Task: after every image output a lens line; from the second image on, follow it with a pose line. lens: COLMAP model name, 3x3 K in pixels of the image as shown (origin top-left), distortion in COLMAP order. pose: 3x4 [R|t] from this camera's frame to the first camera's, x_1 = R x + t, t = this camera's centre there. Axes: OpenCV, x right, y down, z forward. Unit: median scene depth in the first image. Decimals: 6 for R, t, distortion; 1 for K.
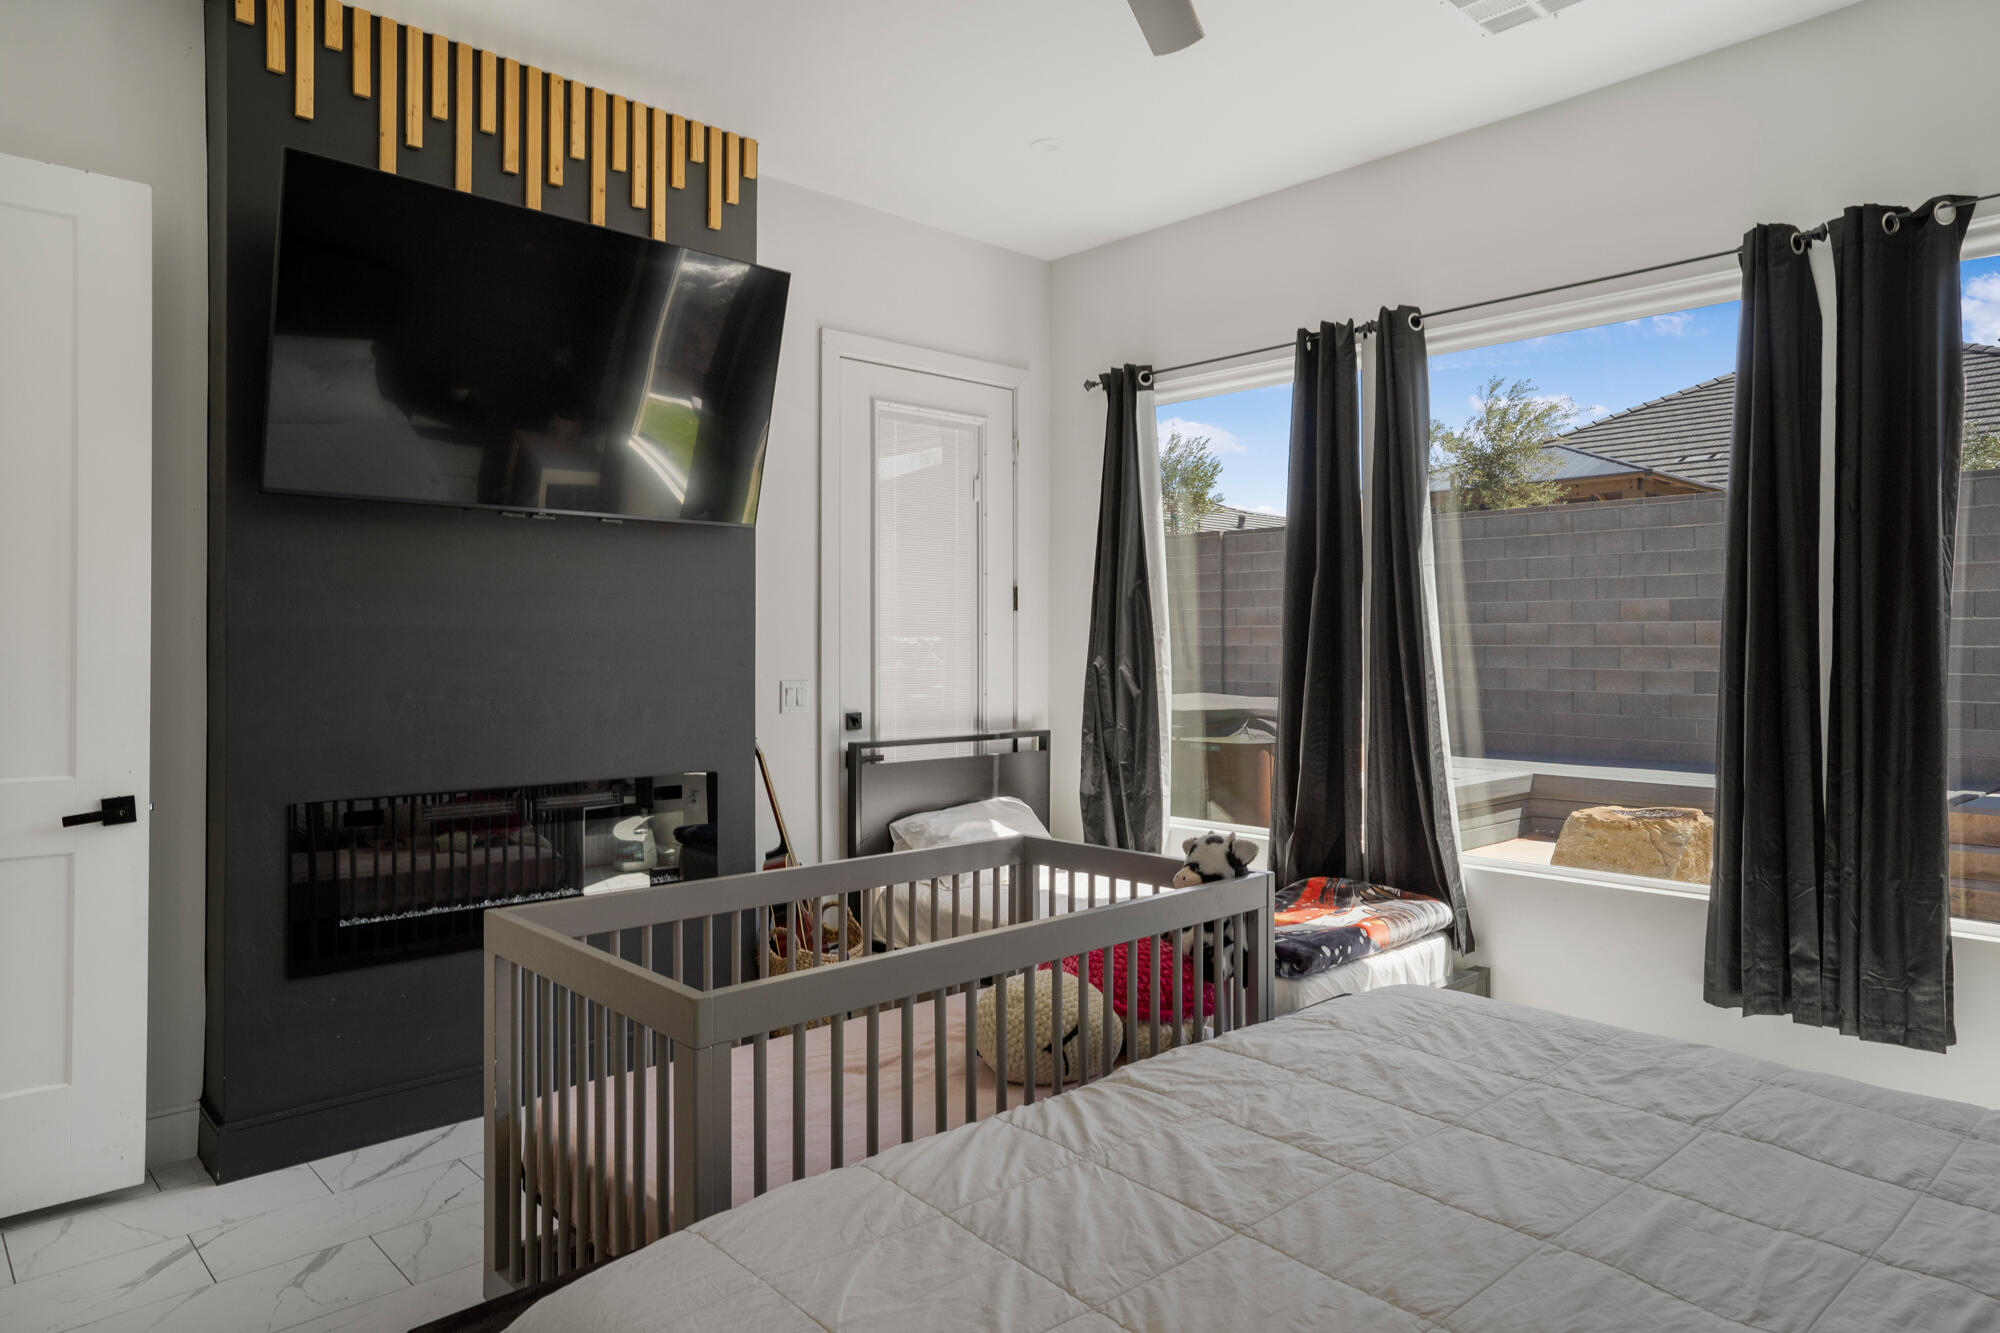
lens RADIAL K [[1238.7, 0, 1000.5], [0, 1238.7, 637.2], [0, 0, 1]] dist [-0.002055, -0.000755]
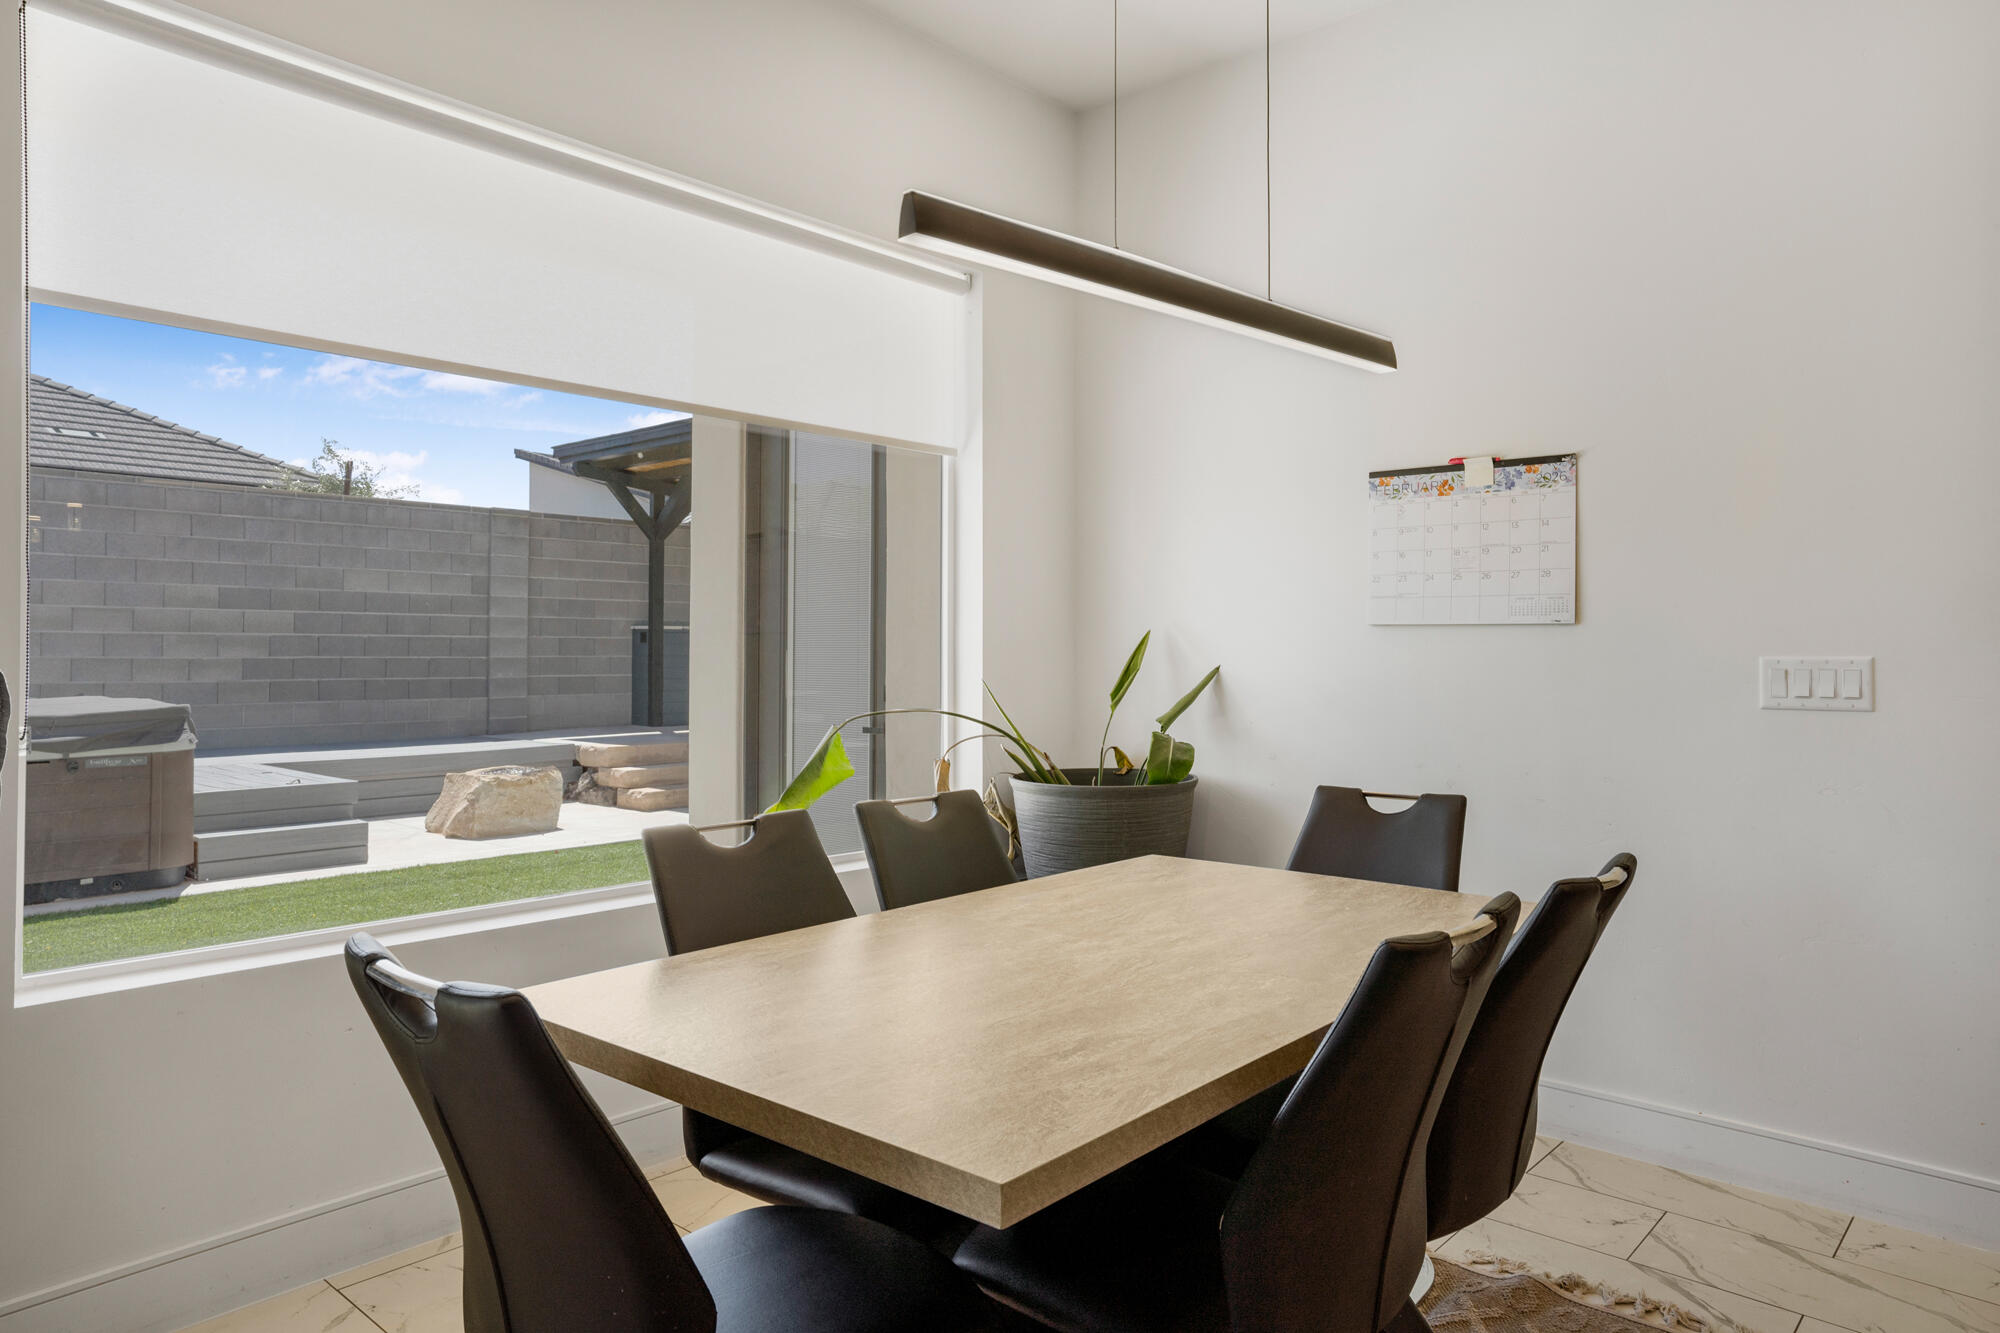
lens RADIAL K [[1266.8, 0, 990.3], [0, 1266.8, 628.9], [0, 0, 1]] dist [-0.042129, 0.053629]
pose [[-0.093665, 0.015240, 0.995487, -0.529490], [-0.010344, 0.999814, -0.016279, 0.013411], [-0.995550, -0.011823, -0.093490, 0.466294]]
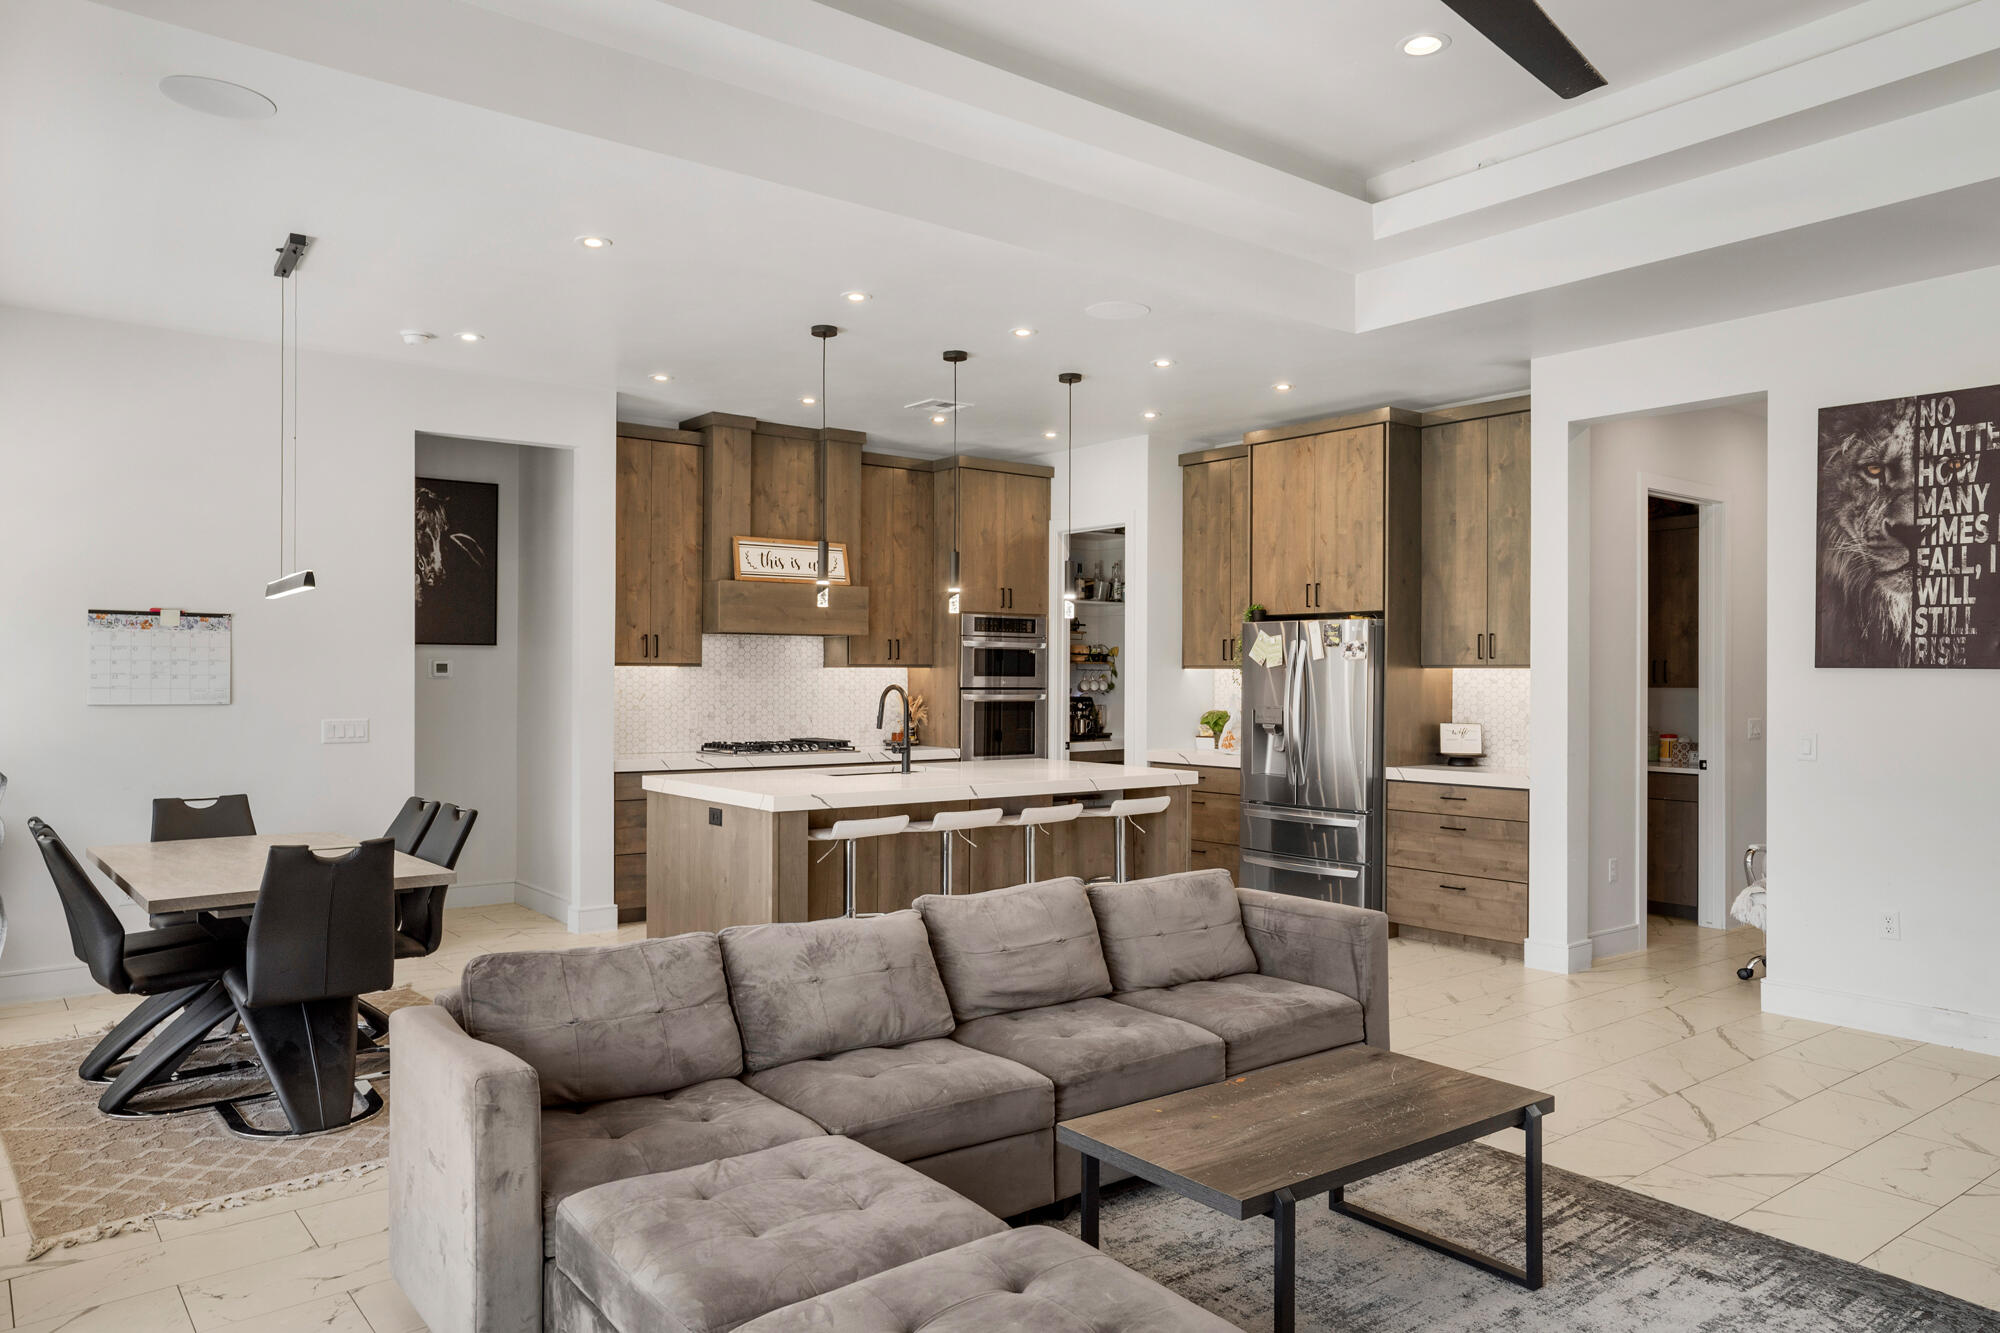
lens RADIAL K [[1341.3, 0, 1000.0], [0, 1341.3, 666.5], [0, 0, 1]] dist [-0.030561, 0.064411]
pose [[-0.996988, -0.004782, 0.077404, -0.639088], [-0.005911, 0.999879, -0.014362, -0.004827], [-0.077326, -0.014777, -0.996896, 0.880934]]
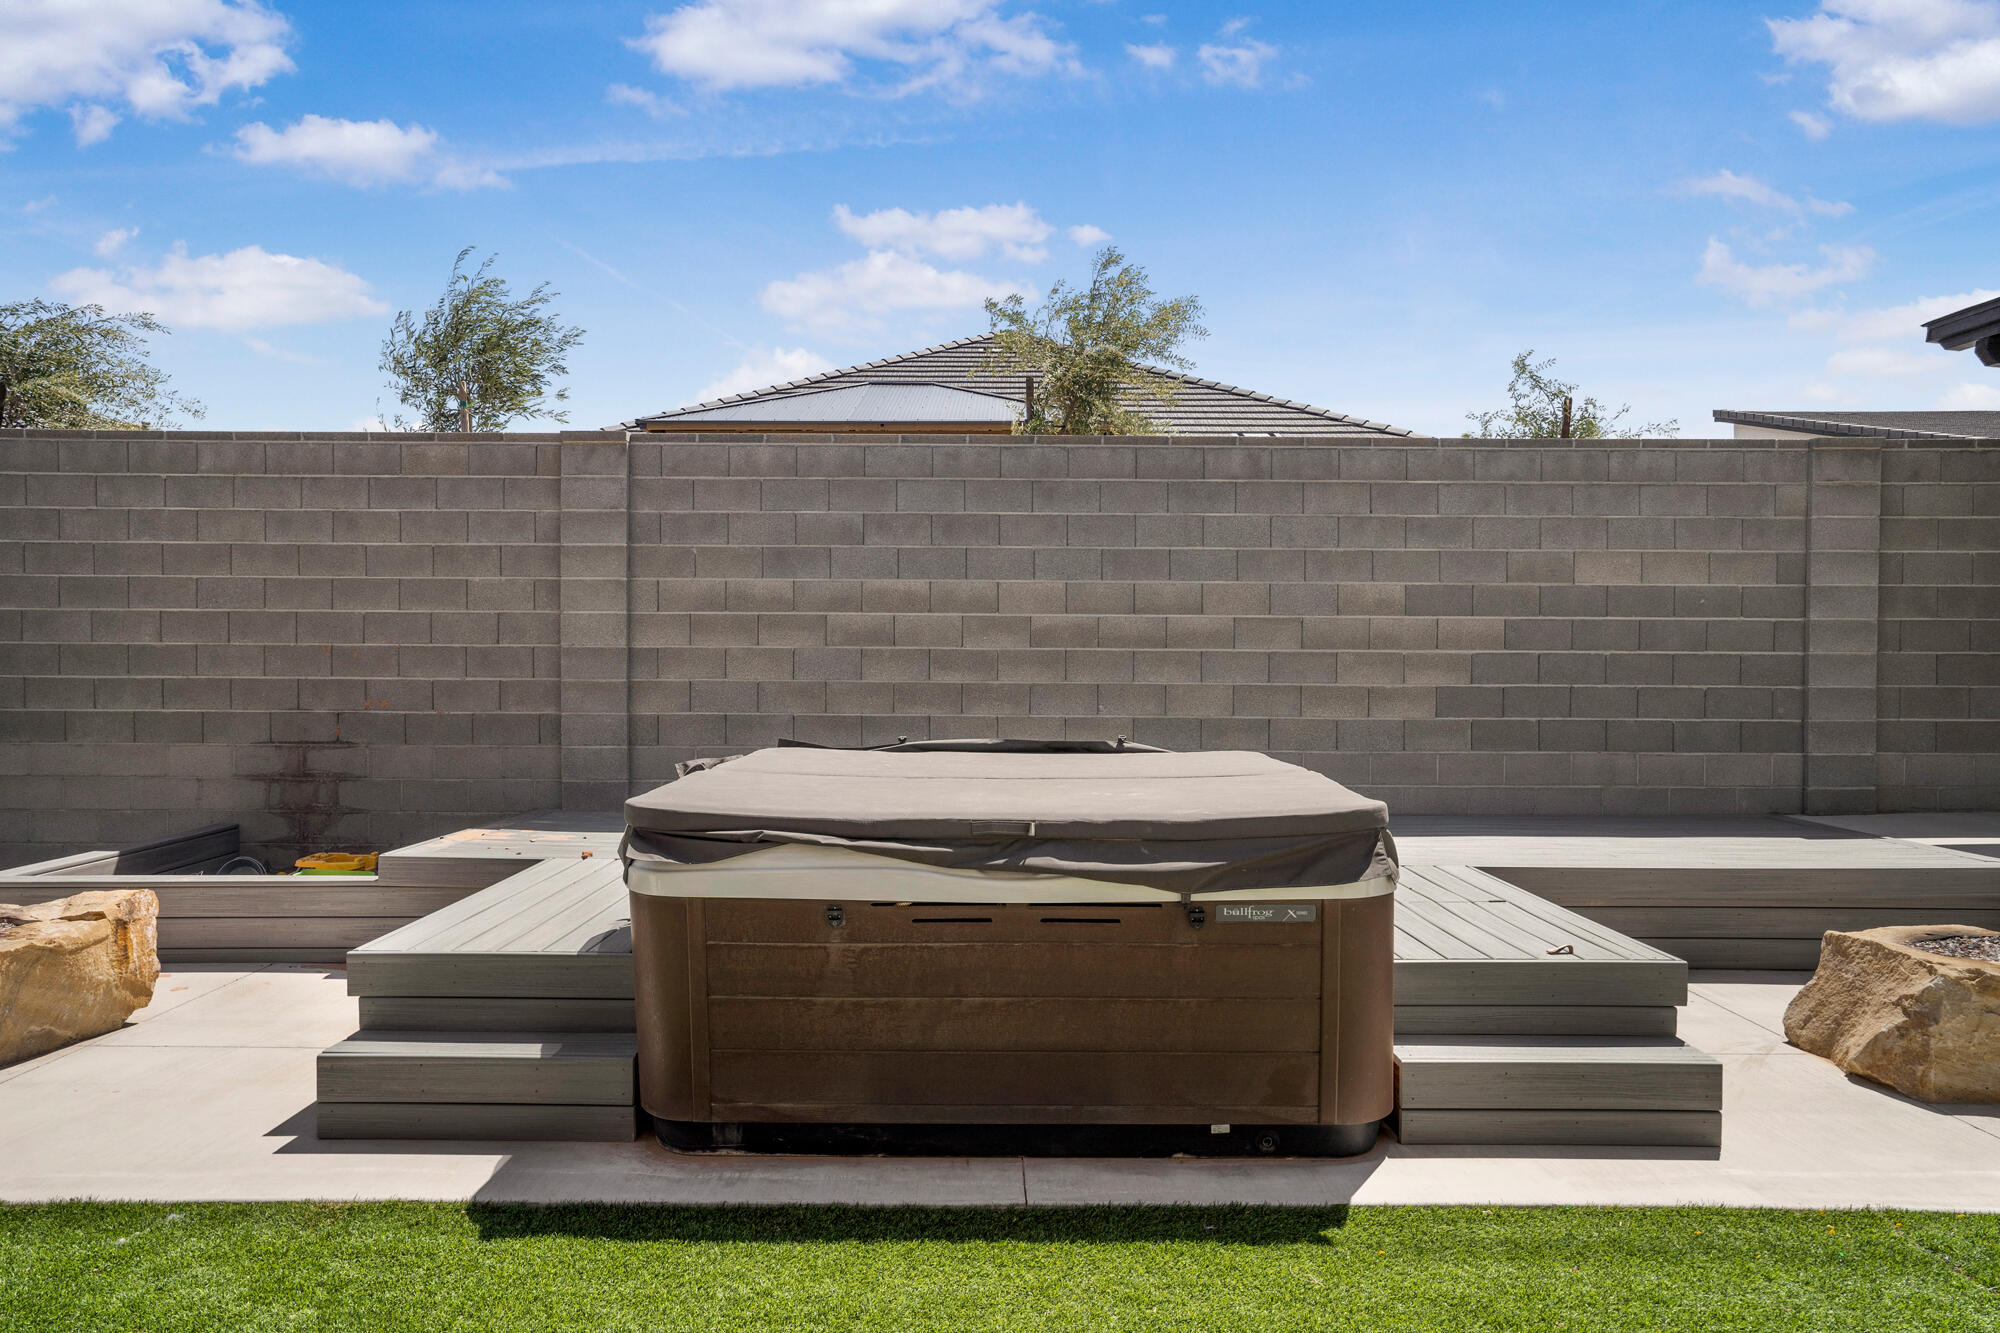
lens RADIAL K [[1282.9, 0, 990.9], [0, 1282.9, 671.6], [0, 0, 1]] dist [-0.039085, 0.069418]
pose [[0.681768, -0.010540, 0.731492, -0.152515], [-0.008298, 0.999720, 0.022139, 0.004673], [-0.731521, -0.021164, 0.681490, 0.668941]]
